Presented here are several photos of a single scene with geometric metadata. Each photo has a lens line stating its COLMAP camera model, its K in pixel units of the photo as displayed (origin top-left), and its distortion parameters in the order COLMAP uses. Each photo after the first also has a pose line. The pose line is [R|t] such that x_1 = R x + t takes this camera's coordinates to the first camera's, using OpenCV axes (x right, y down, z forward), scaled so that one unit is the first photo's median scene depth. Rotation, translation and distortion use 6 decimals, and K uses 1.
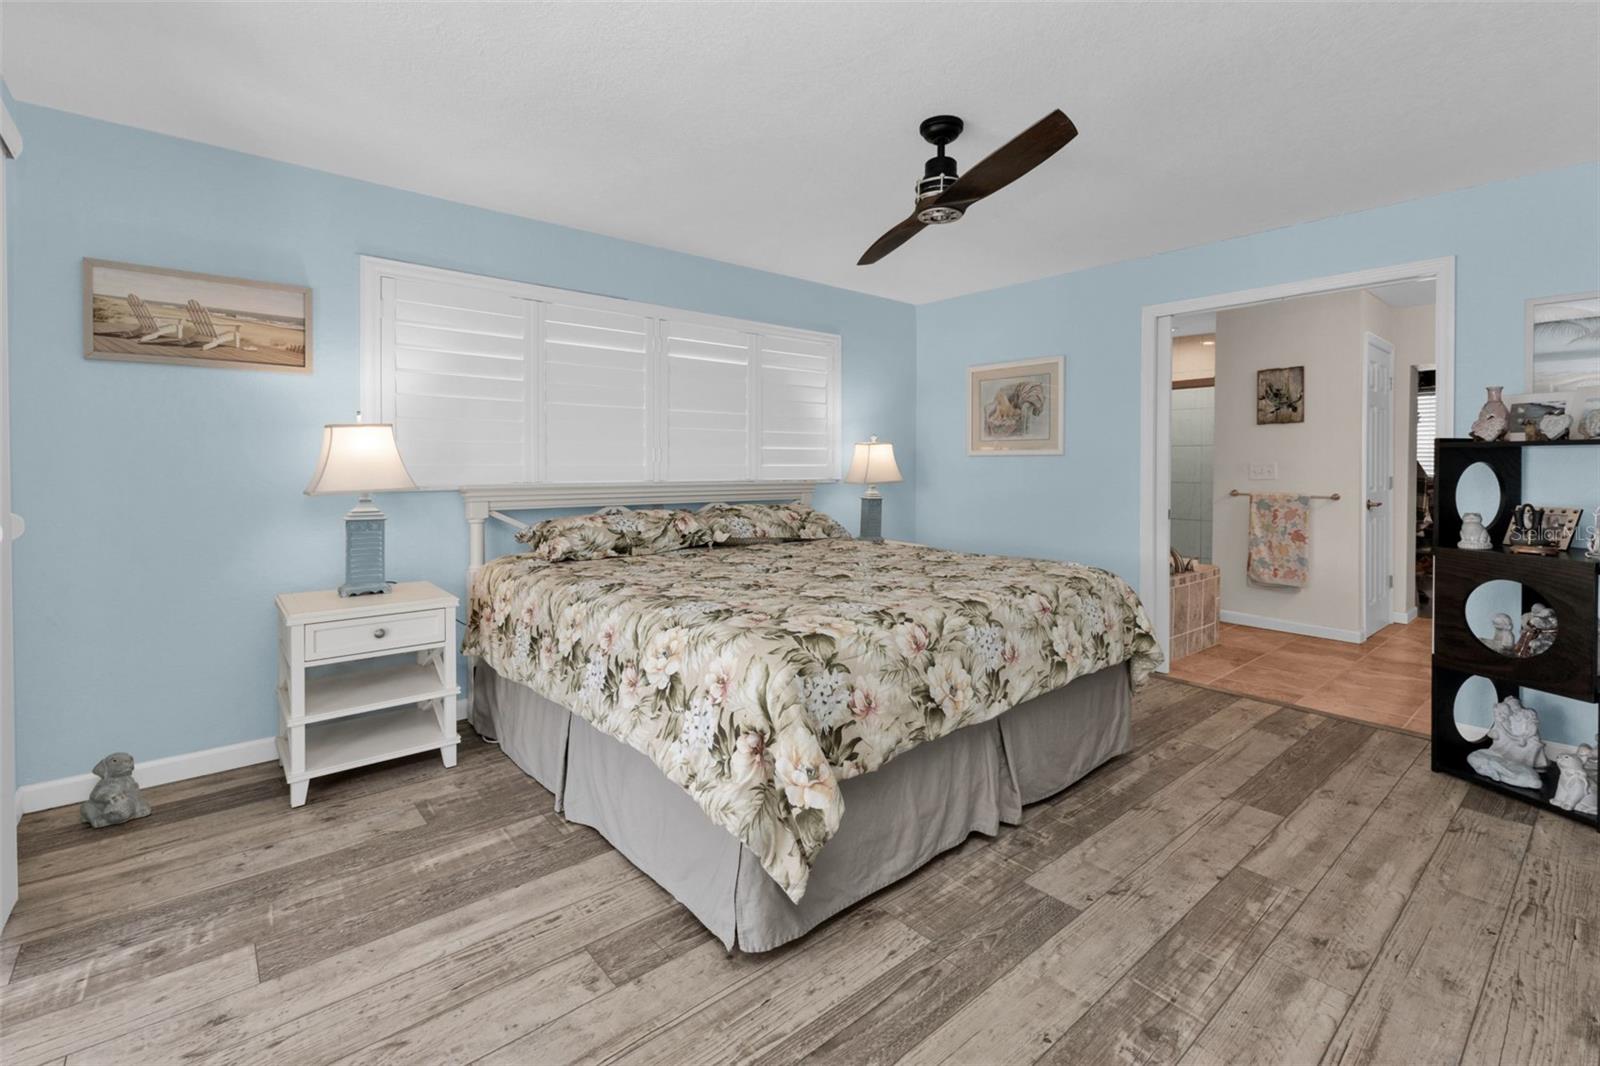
lens RADIAL K [[714.5, 0, 785.0], [0, 714.5, 470.0], [0, 0, 1]] dist [-0.000881, -0.000266]
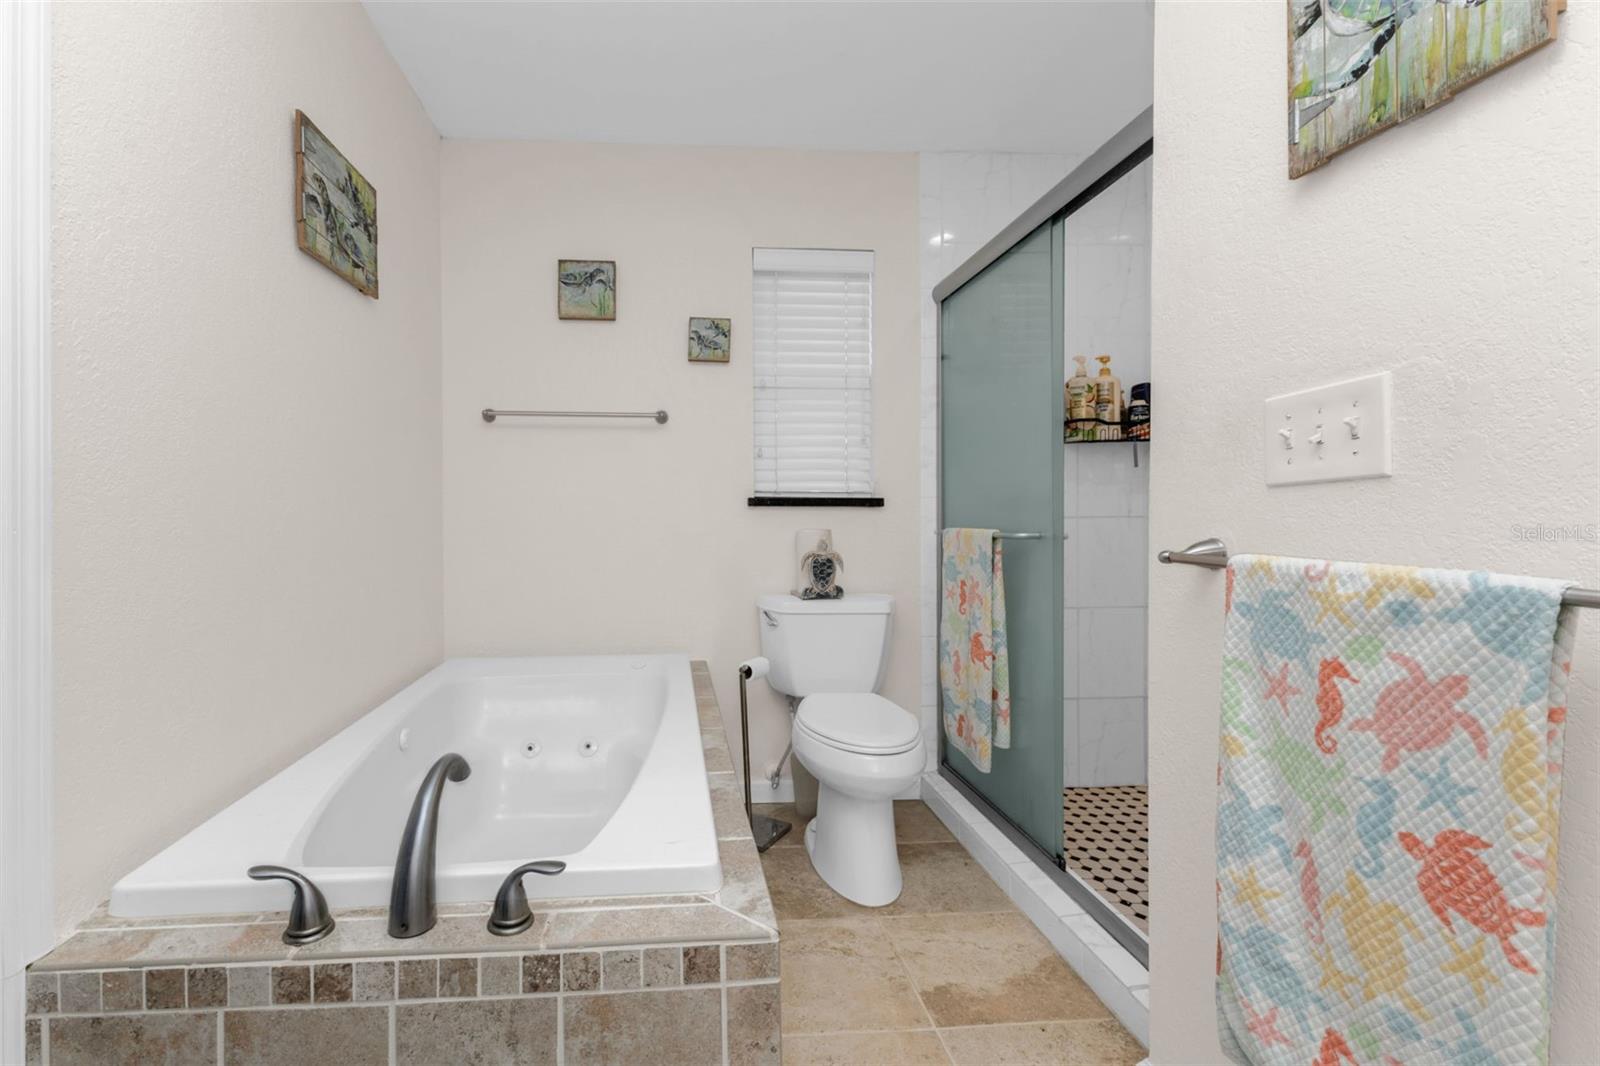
lens RADIAL K [[727.2, 0, 716.5], [0, 727.2, 517.2], [0, 0, 1]] dist [0.007393, -0.000452]
pose [[0.811684, -0.000350, -0.584096, 0.663325], [-0.003092, 0.999983, -0.004897, 0.023740], [0.584088, 0.005781, 0.811670, 0.778144]]
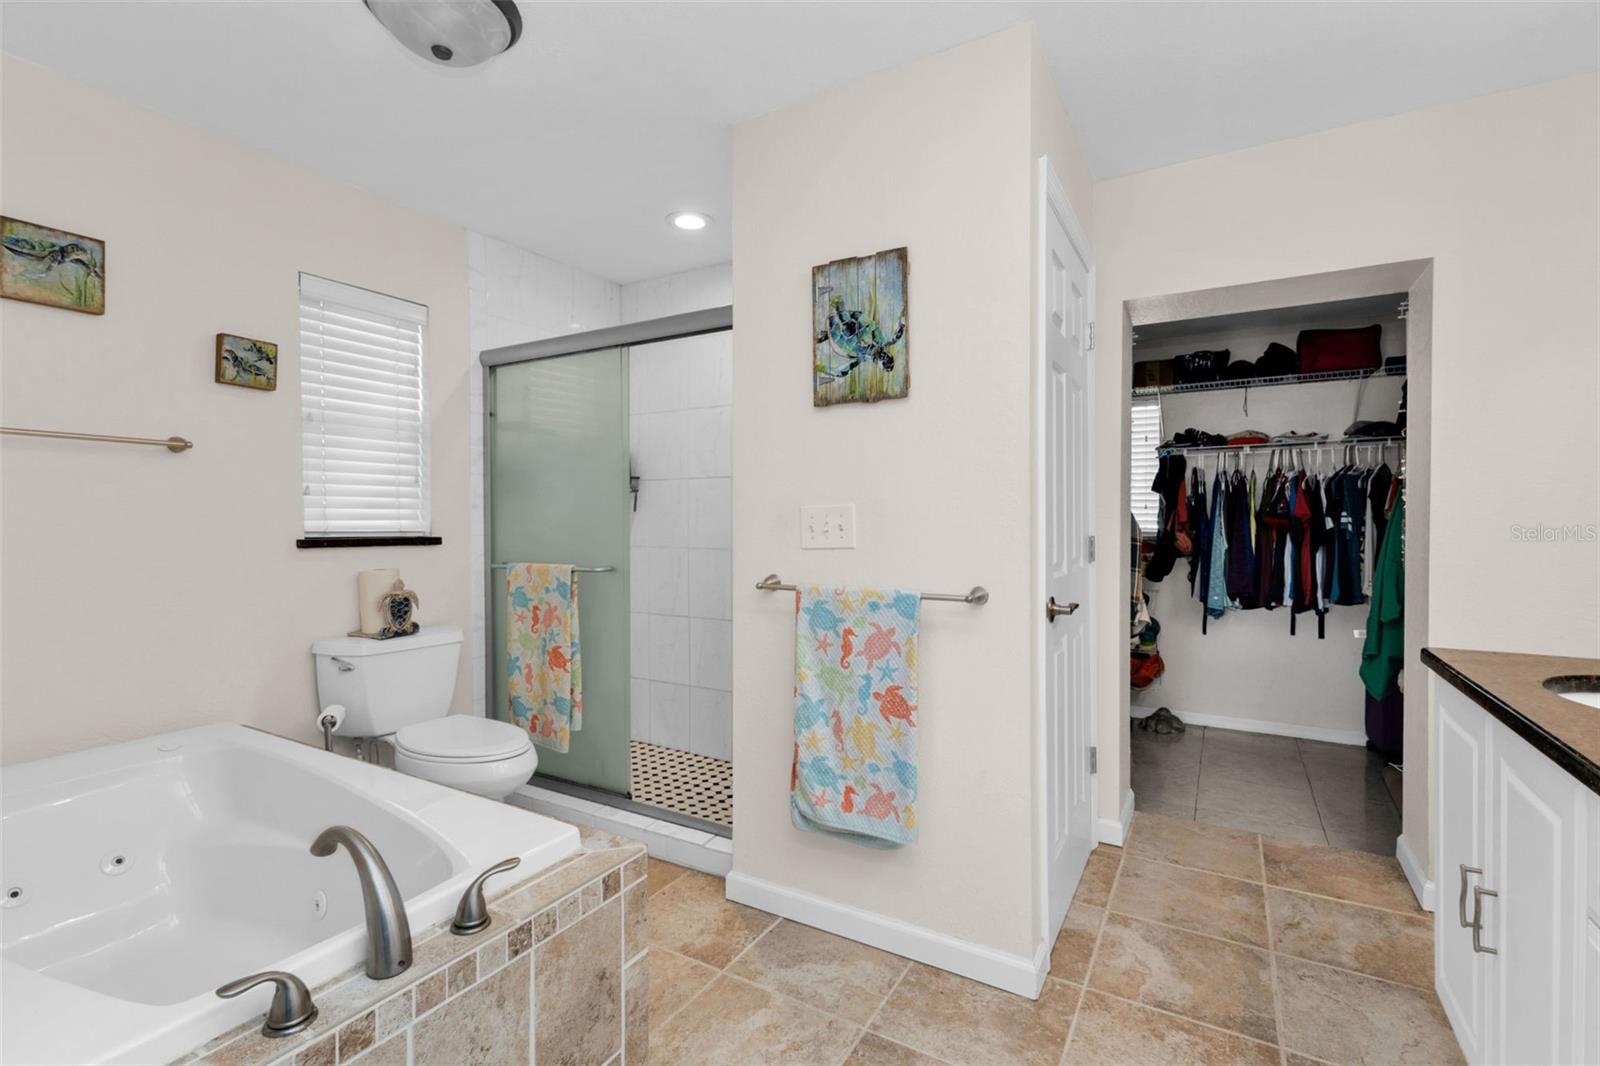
lens RADIAL K [[724.9, 0, 803.3], [0, 724.9, 524.1], [0, 0, 1]] dist [0.001727, 0.000043]
pose [[0.939205, -0.006192, 0.343302, 0.529181], [0.007176, 0.999973, -0.001596, 0.000367], [-0.343282, 0.003963, 0.939224, 0.643776]]
